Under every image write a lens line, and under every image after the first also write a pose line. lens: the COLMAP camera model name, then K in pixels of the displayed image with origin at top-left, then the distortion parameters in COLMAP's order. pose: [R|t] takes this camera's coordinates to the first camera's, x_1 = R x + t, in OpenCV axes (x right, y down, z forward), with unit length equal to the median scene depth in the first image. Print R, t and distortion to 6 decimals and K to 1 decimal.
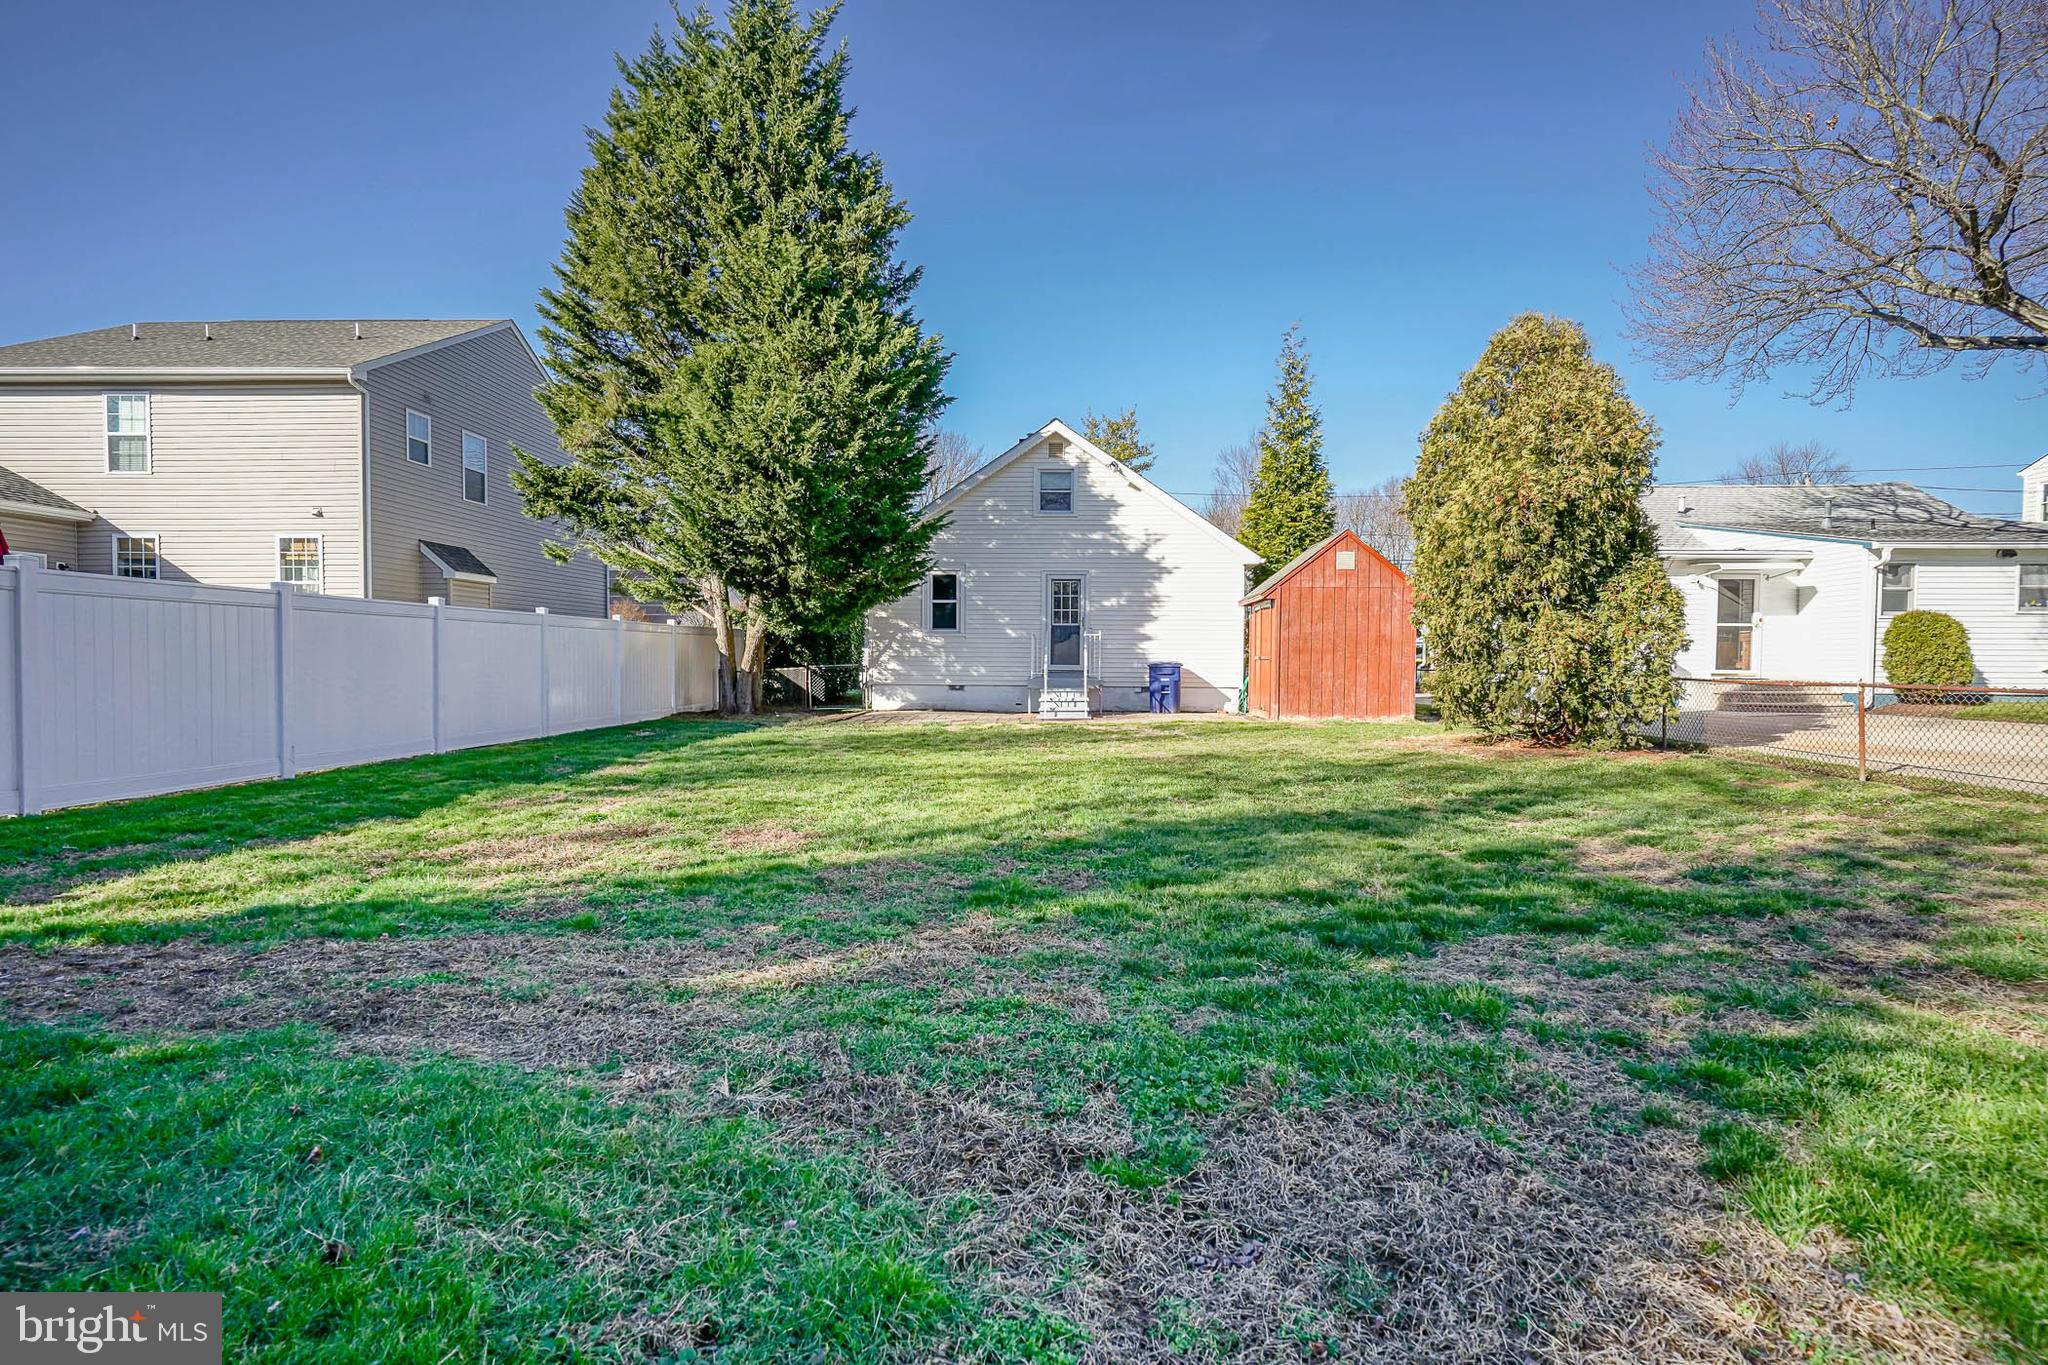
lens RADIAL K [[977.8, 0, 1027.5], [0, 977.8, 680.1], [0, 0, 1]] dist [-0.005792, 0.003742]
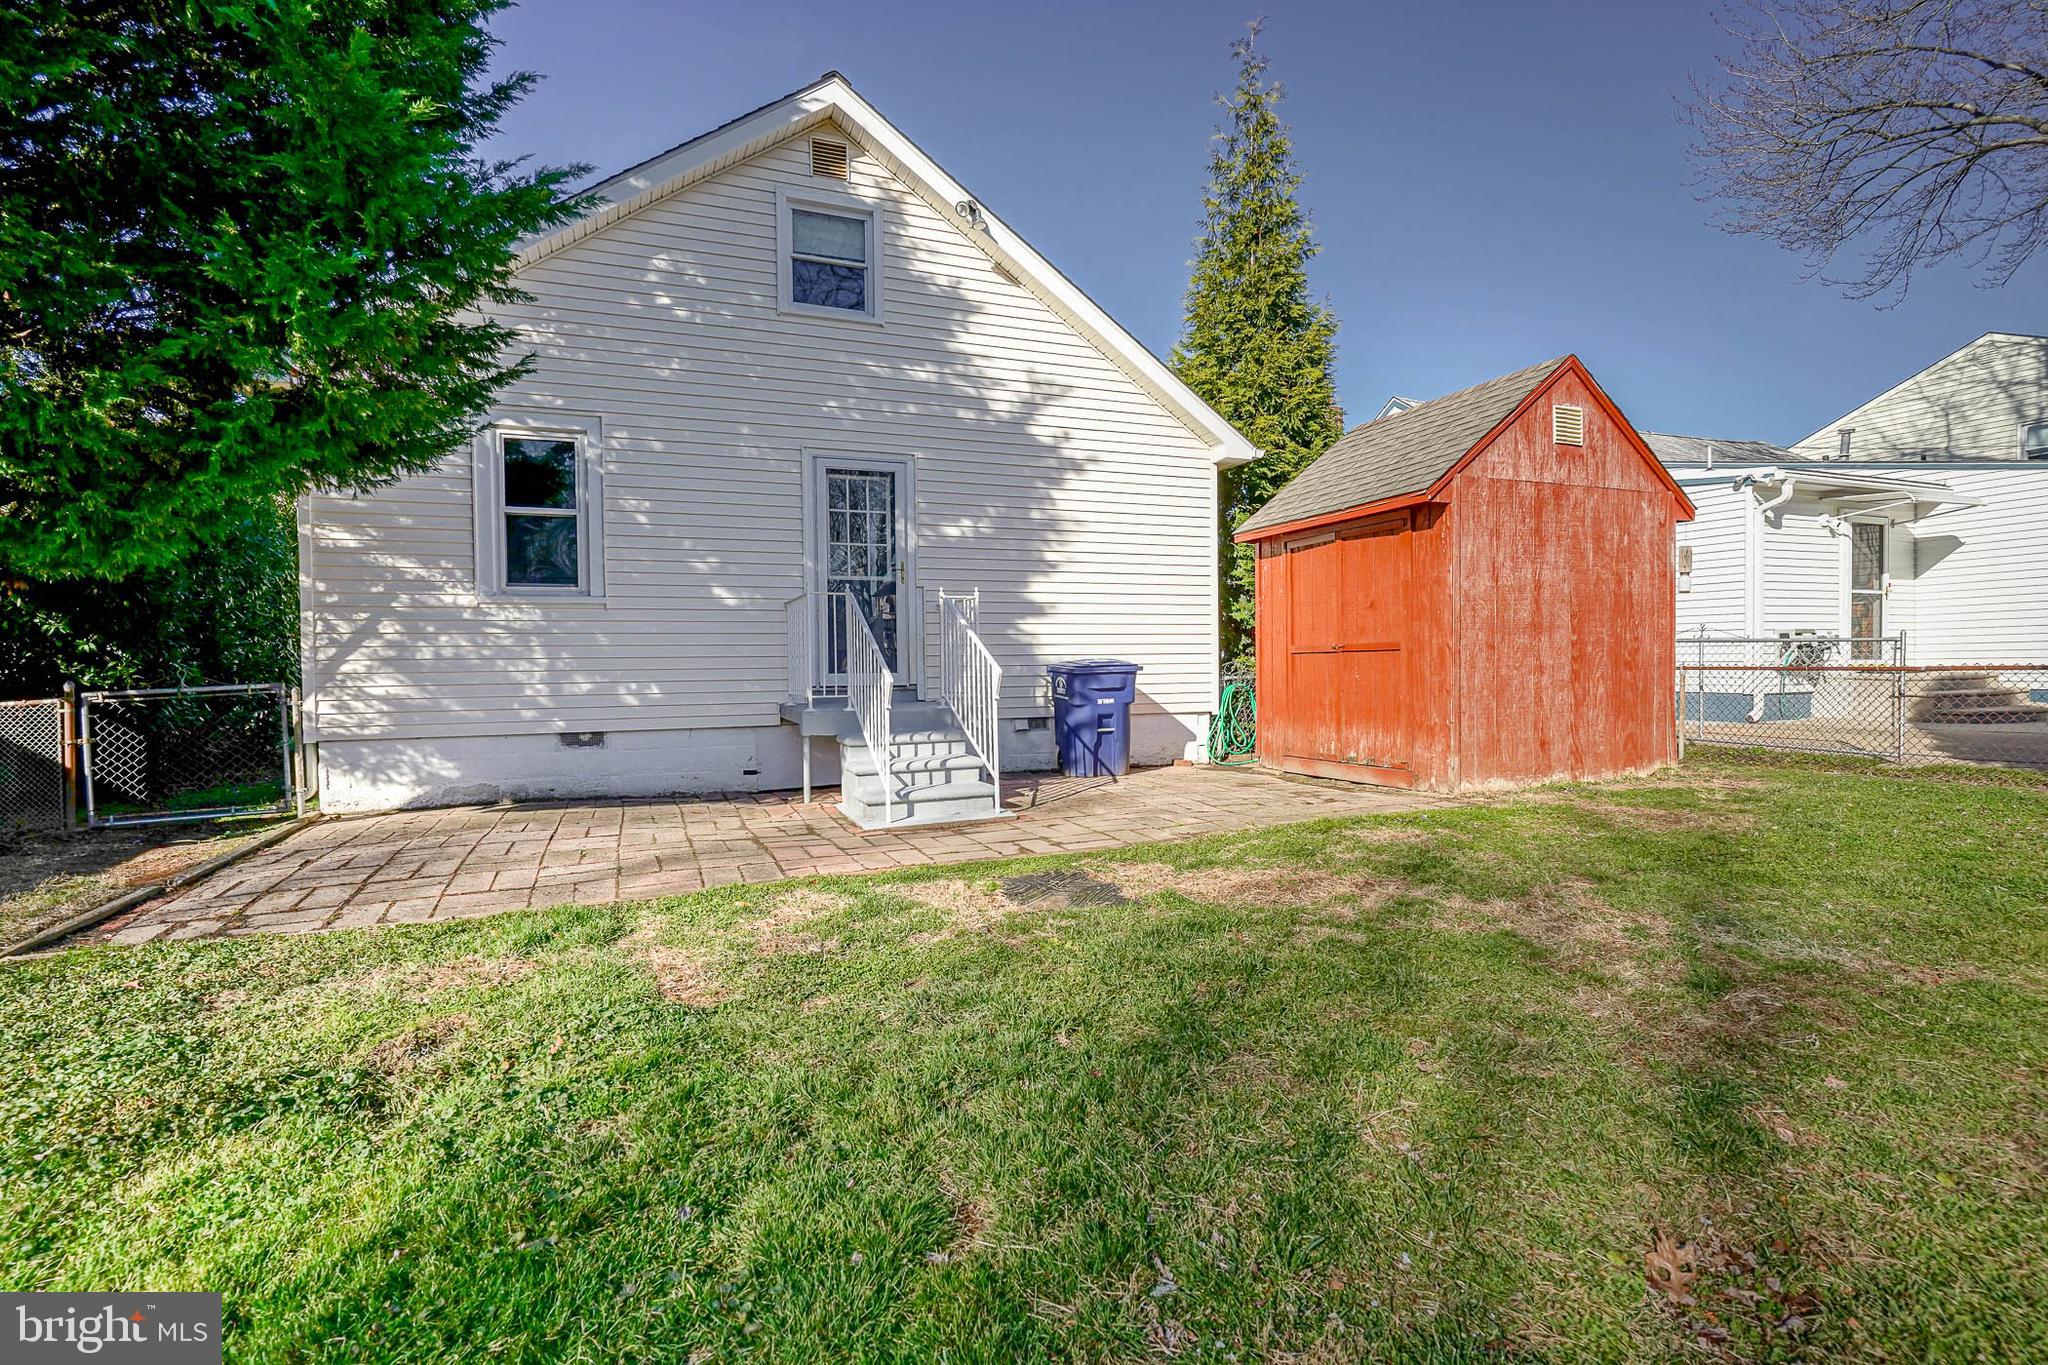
lens RADIAL K [[977.8, 0, 1019.2], [0, 977.8, 682.4], [0, 0, 1]] dist [-0.005792, 0.003742]
pose [[0.910309, -0.024351, 0.413212, -0.074753], [0.027088, 0.999633, -0.000765, -0.009207], [-0.413042, 0.011890, 0.910635, 0.588950]]
